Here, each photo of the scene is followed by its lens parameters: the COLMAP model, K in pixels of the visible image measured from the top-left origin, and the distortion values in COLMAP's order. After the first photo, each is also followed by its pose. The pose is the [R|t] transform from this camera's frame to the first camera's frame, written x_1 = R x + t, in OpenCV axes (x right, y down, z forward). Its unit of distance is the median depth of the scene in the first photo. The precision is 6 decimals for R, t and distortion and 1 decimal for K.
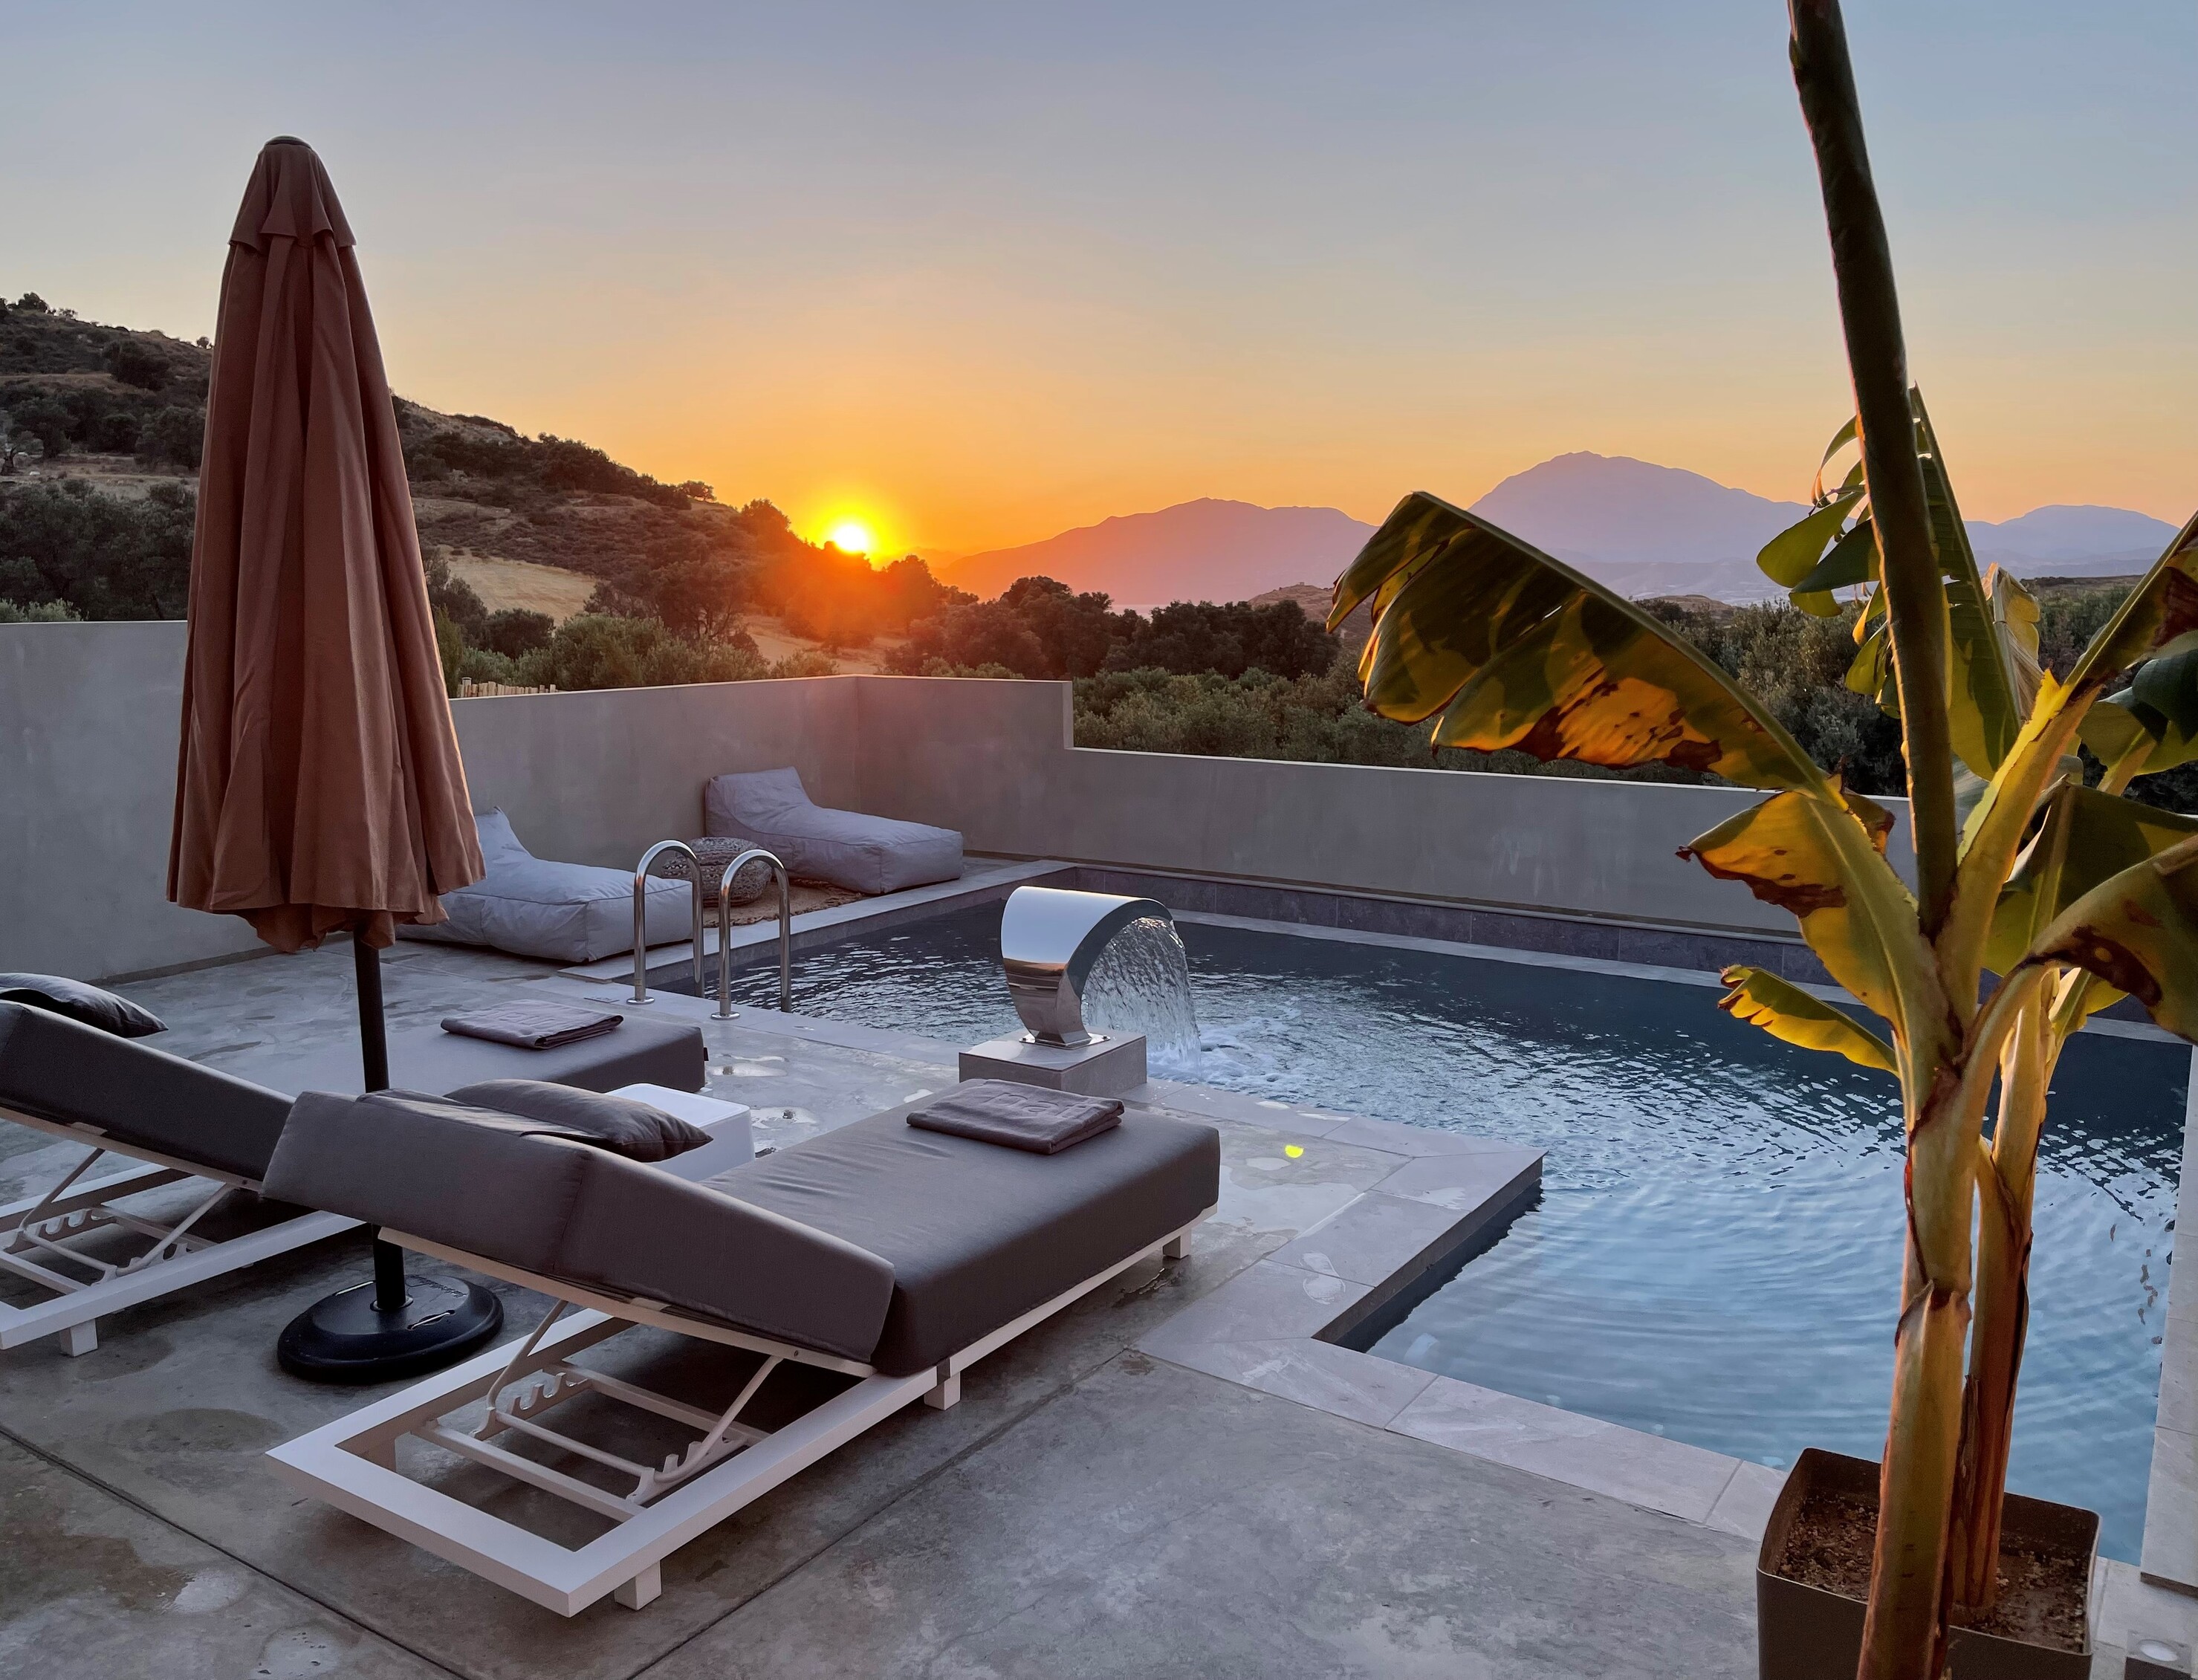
lens RADIAL K [[1718.4, 0, 1070.4], [0, 1718.4, 838.9], [0, 0, 1]] dist [0.034556, 0.002982]
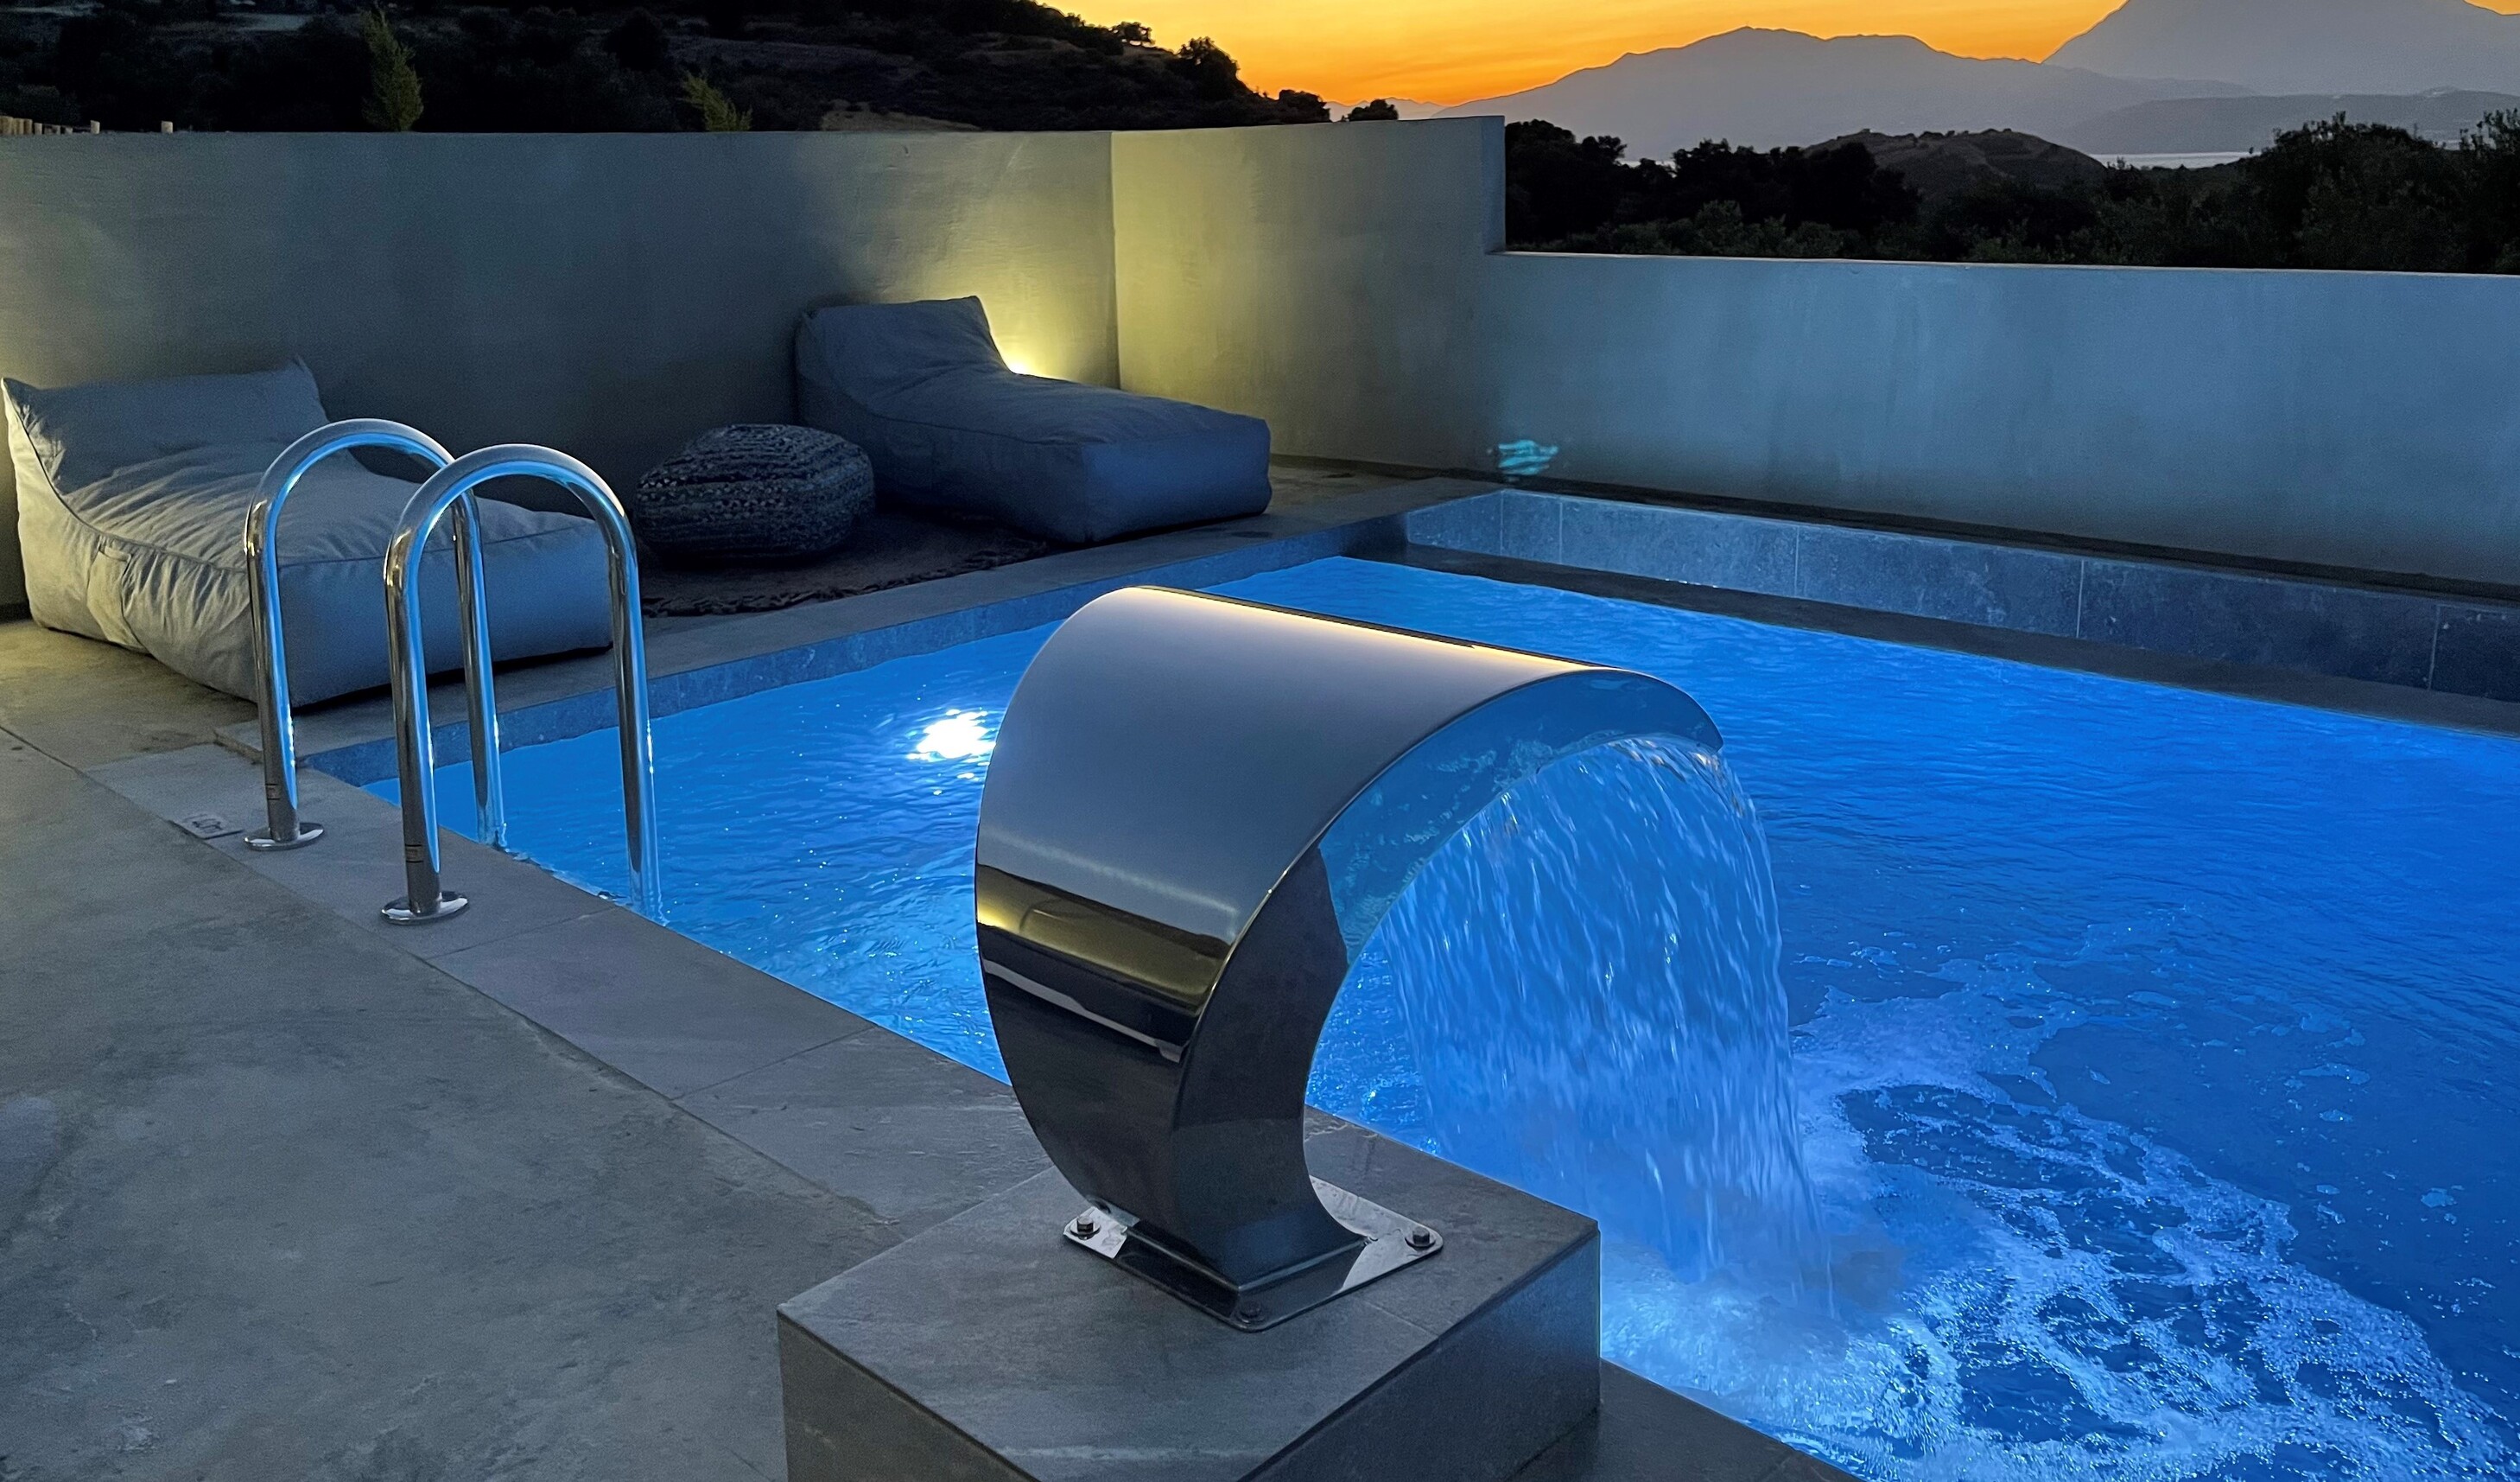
lens RADIAL K [[1924.6, 0, 1265.9], [0, 1924.6, 536.2], [0, 0, 1]] dist [0.023256, -0.001961]
pose [[0.987253, 0.013593, -0.158577, 0.047274], [-0.006099, 0.998846, 0.047647, 0.007497], [0.159042, -0.046072, 0.986196, 0.879884]]
